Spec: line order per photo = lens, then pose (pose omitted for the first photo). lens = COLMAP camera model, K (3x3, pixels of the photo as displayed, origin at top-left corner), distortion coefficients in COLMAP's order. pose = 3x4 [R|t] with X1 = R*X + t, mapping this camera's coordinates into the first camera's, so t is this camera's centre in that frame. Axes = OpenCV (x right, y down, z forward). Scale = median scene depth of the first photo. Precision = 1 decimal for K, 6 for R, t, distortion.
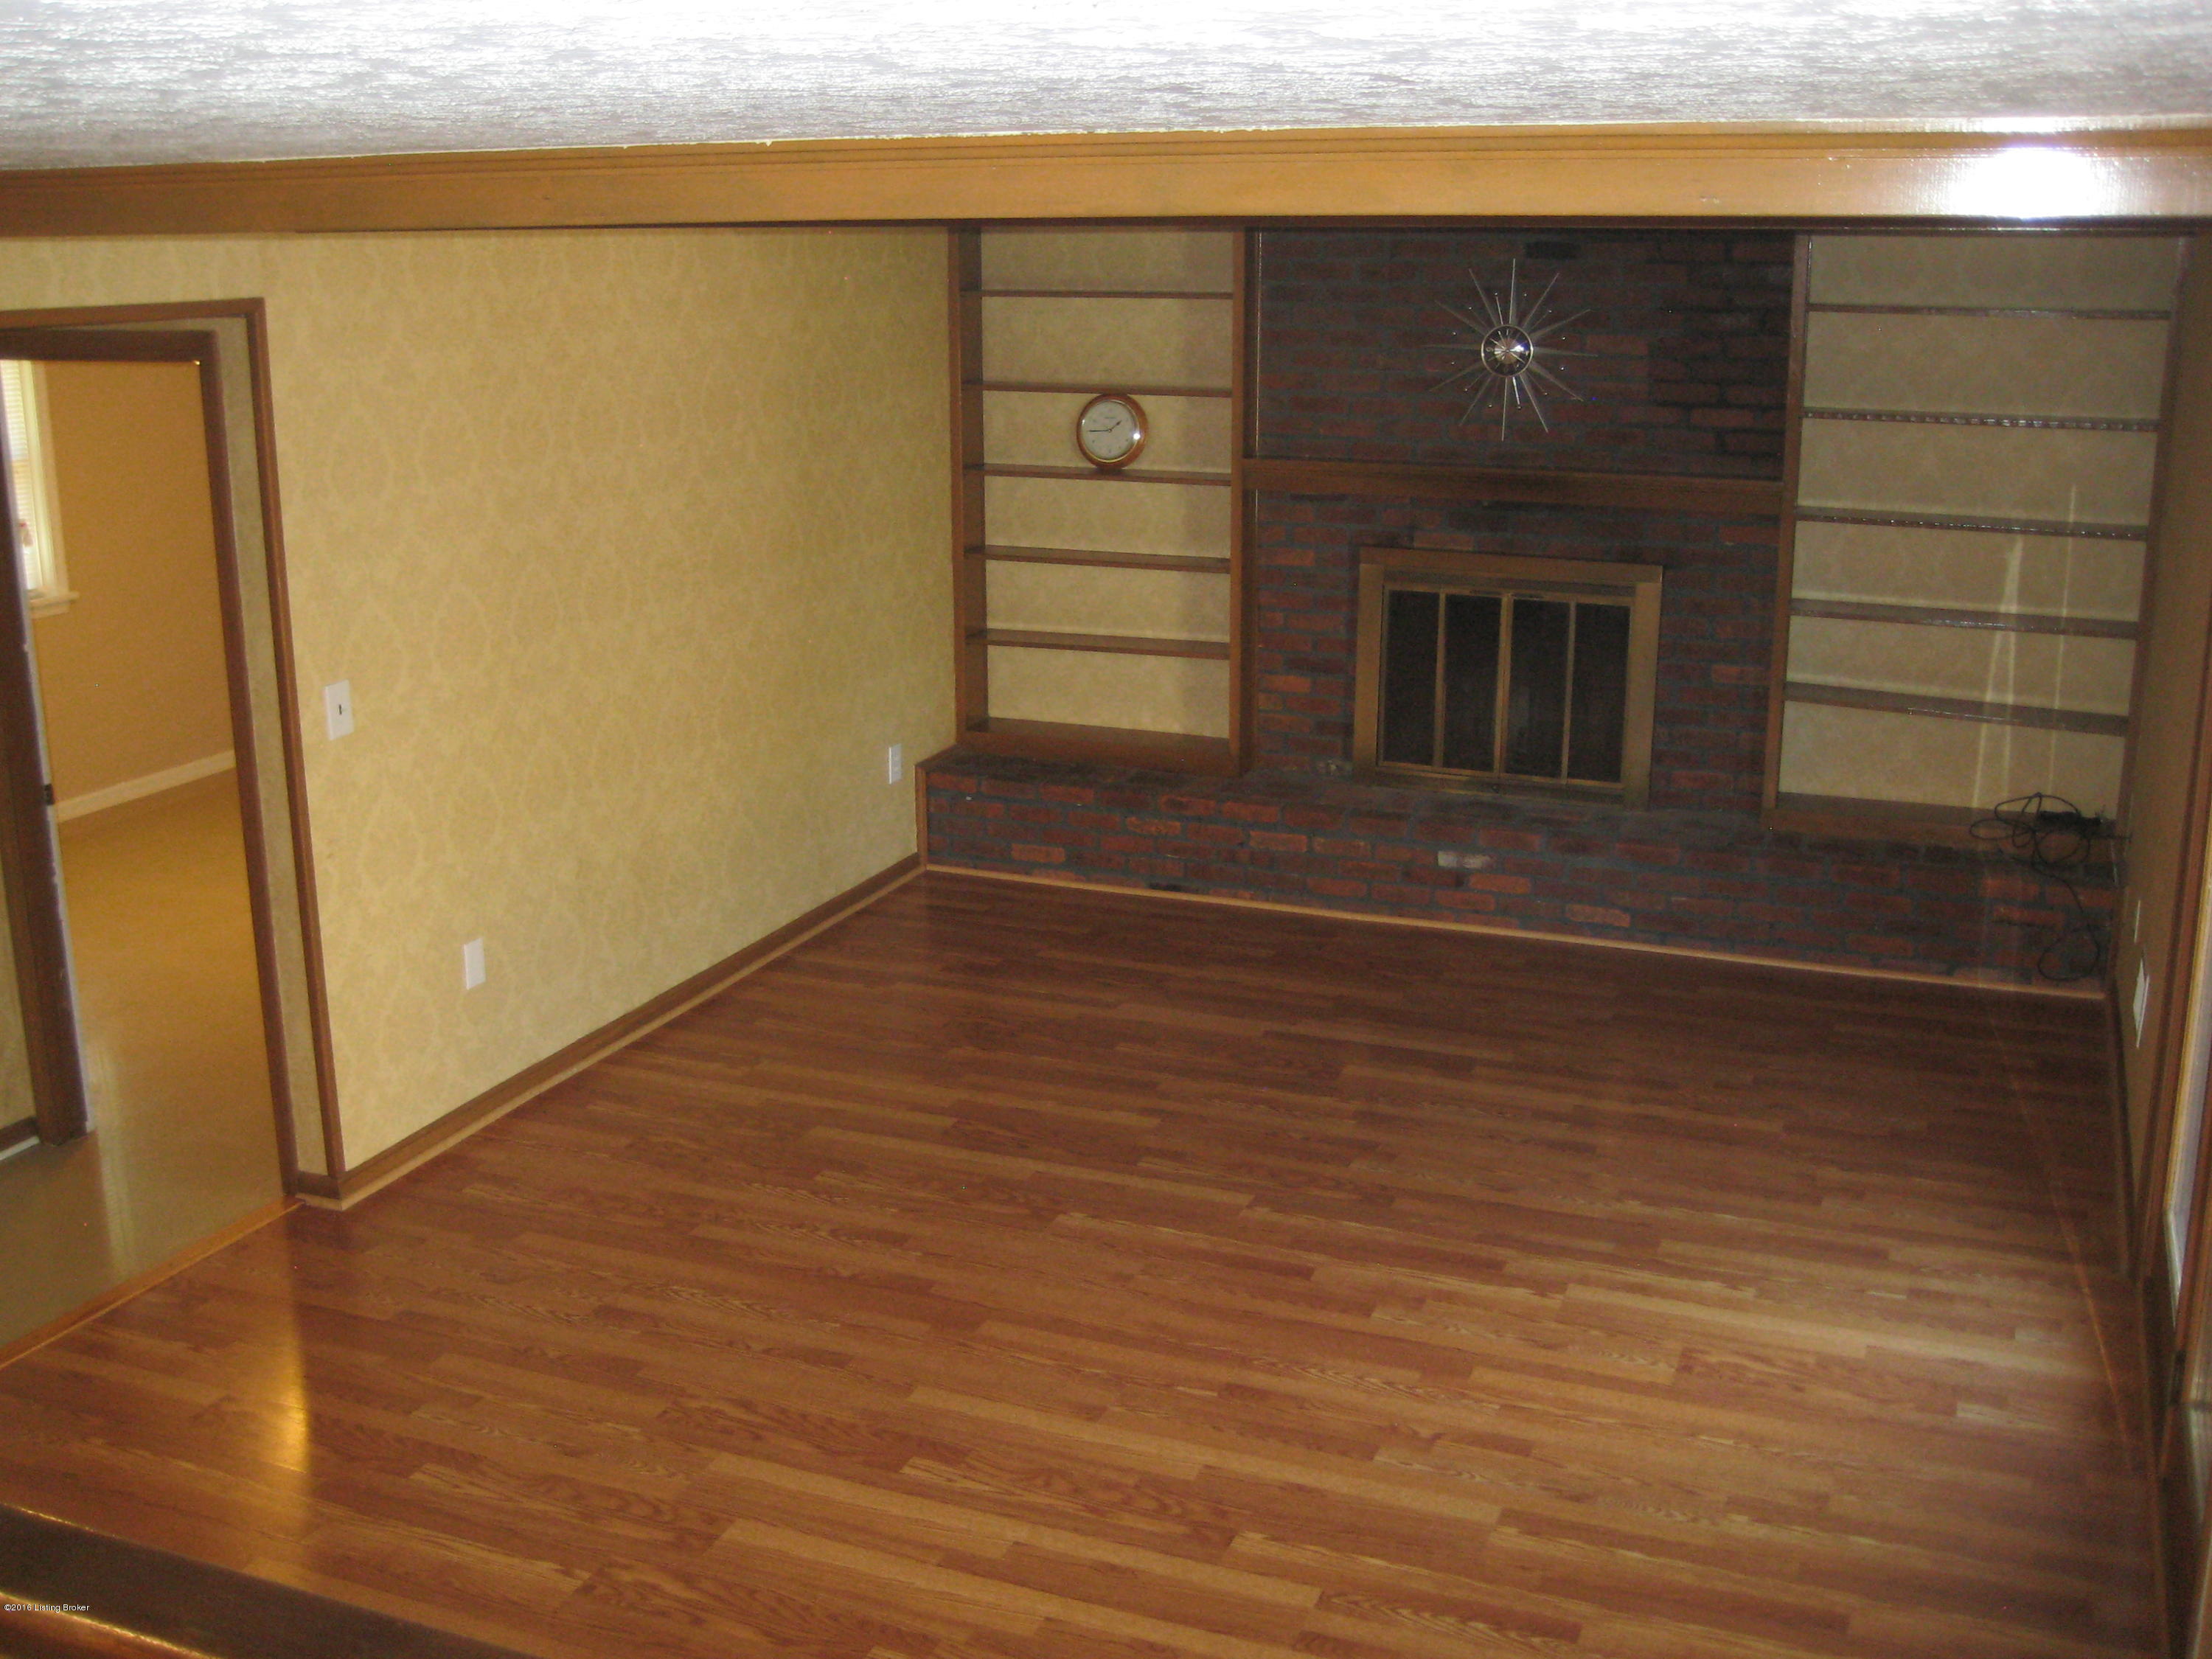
lens RADIAL K [[2274.7, 0, 1069.0], [0, 2274.7, 824.1], [0, 0, 1]] dist [-0.163449, 0.233432]
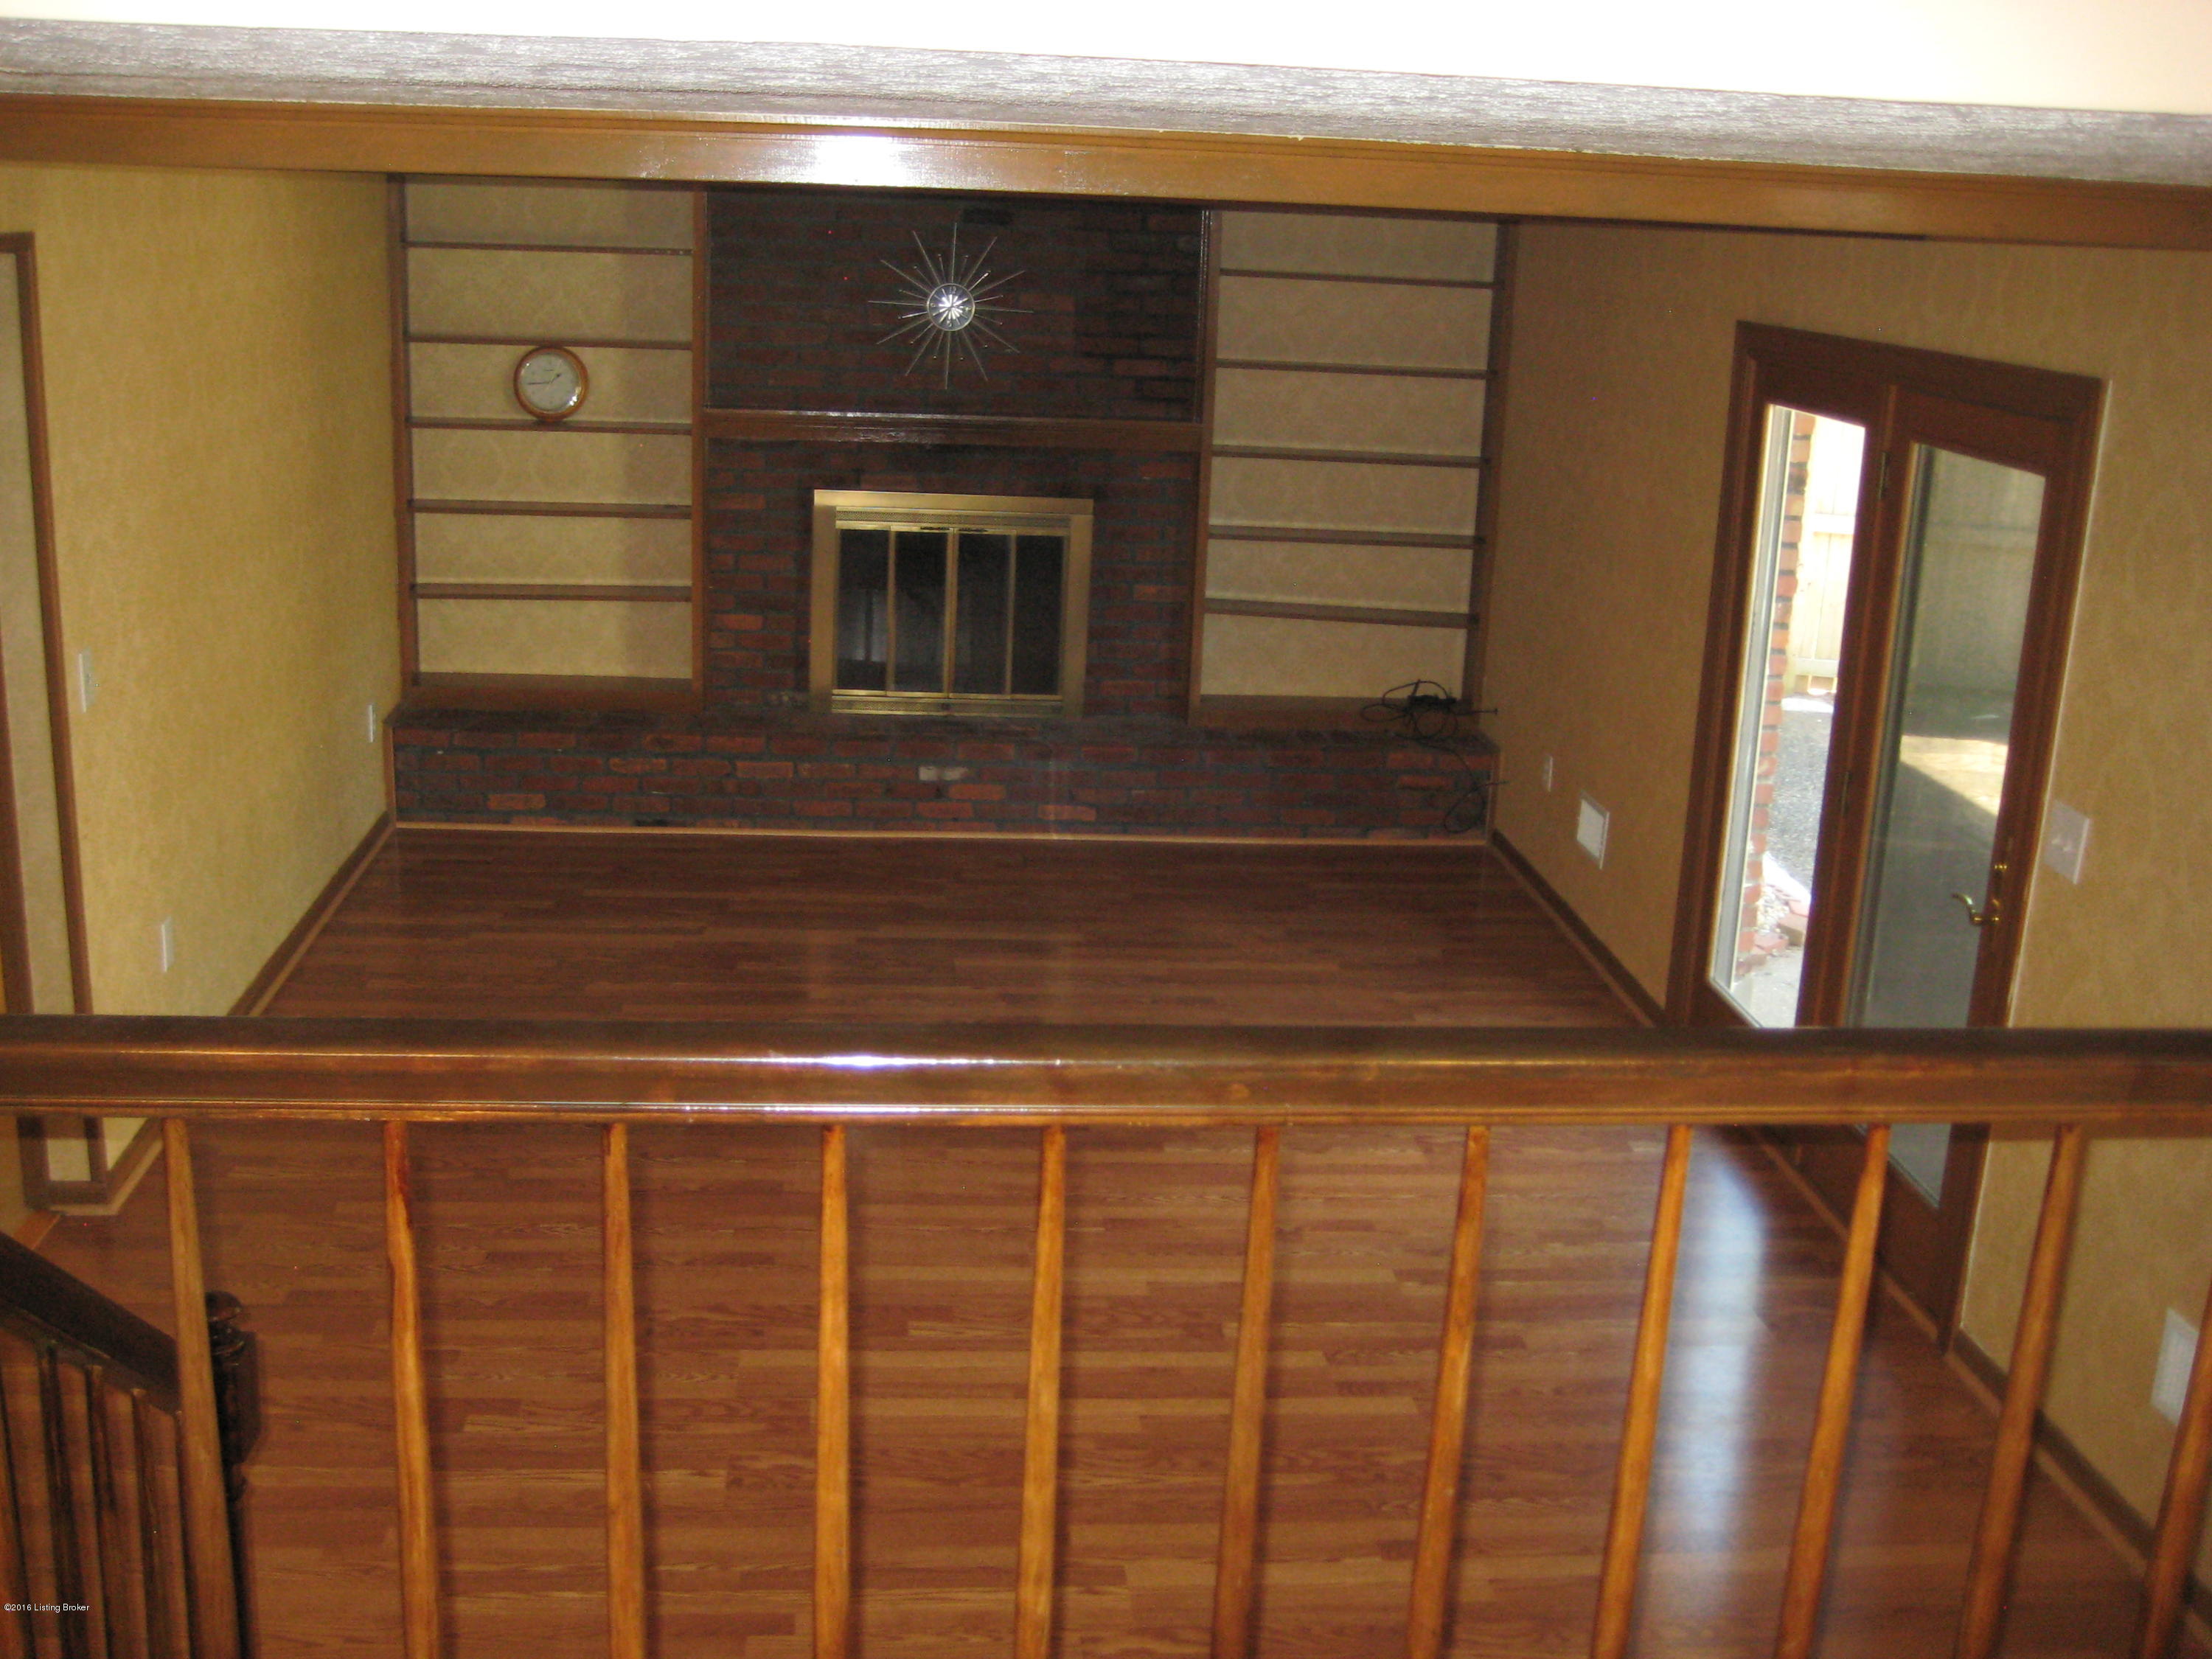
lens RADIAL K [[2274.7, 0, 1069.0], [0, 2274.7, 824.1], [0, 0, 1]] dist [-0.163449, 0.233432]
pose [[0.888761, -0.082974, 0.450799, -0.275925], [0.073577, 0.996551, 0.038366, 0.002772], [-0.452428, -0.000930, 0.891800, -0.007094]]
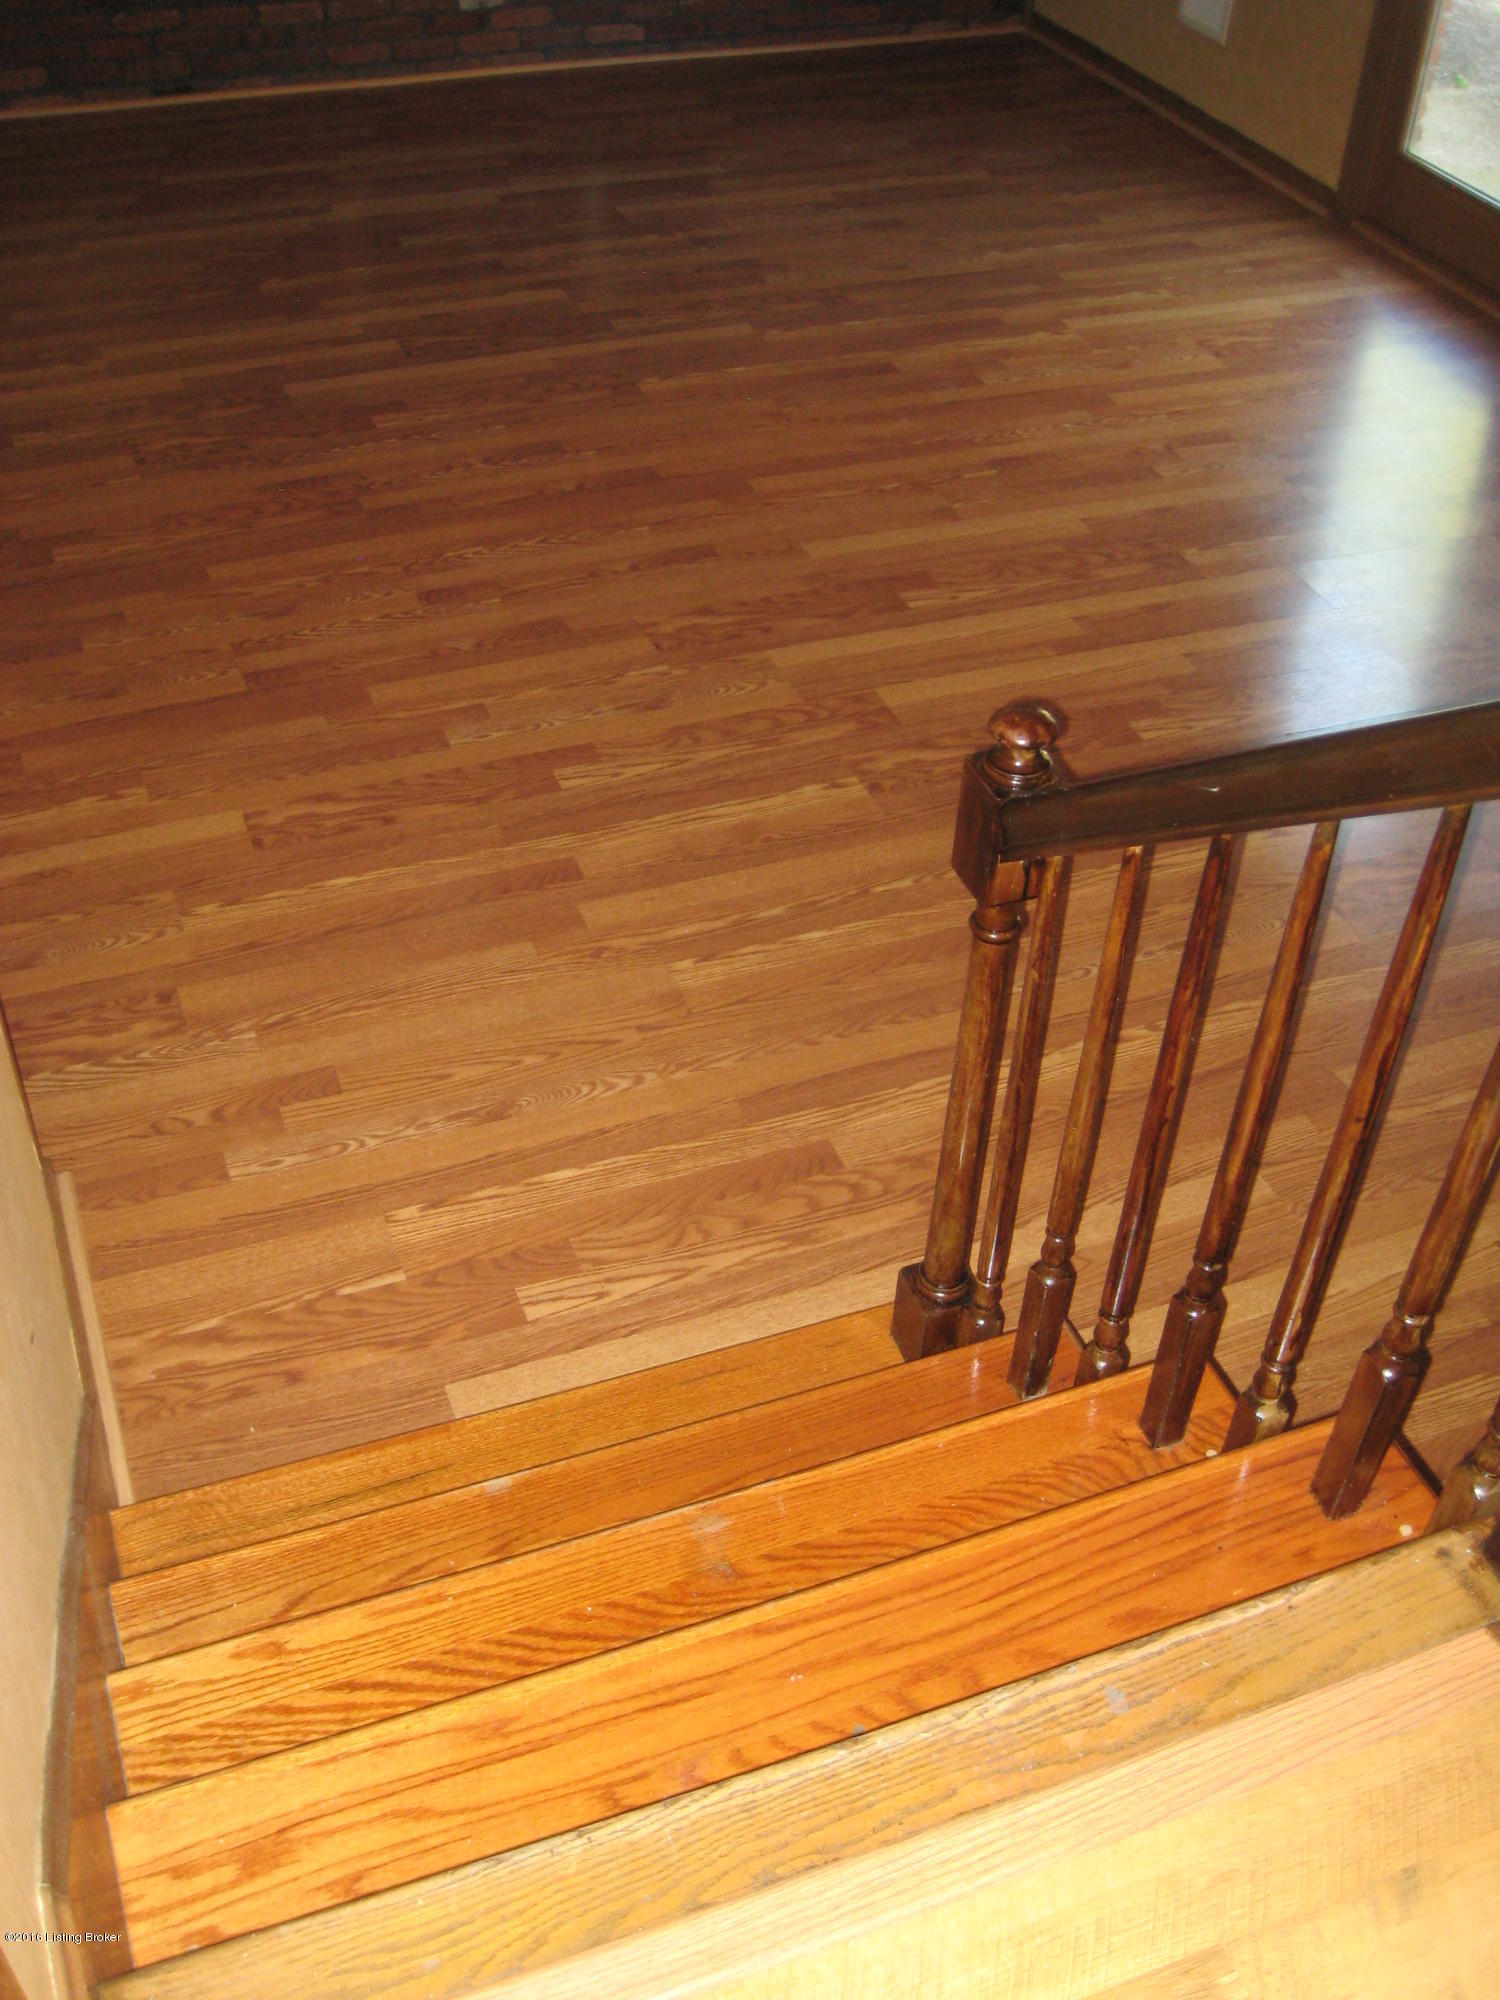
lens RADIAL K [[2056.7, 0, 750.0], [0, 2056.7, 1000.0], [0, 0, 1]] dist [-0.163449, 0.233432]
pose [[0.723458, -0.429058, 0.540850, -0.422822], [0.143124, 0.859614, 0.490488, -0.021725], [-0.675370, -0.277439, 0.683303, 0.194312]]
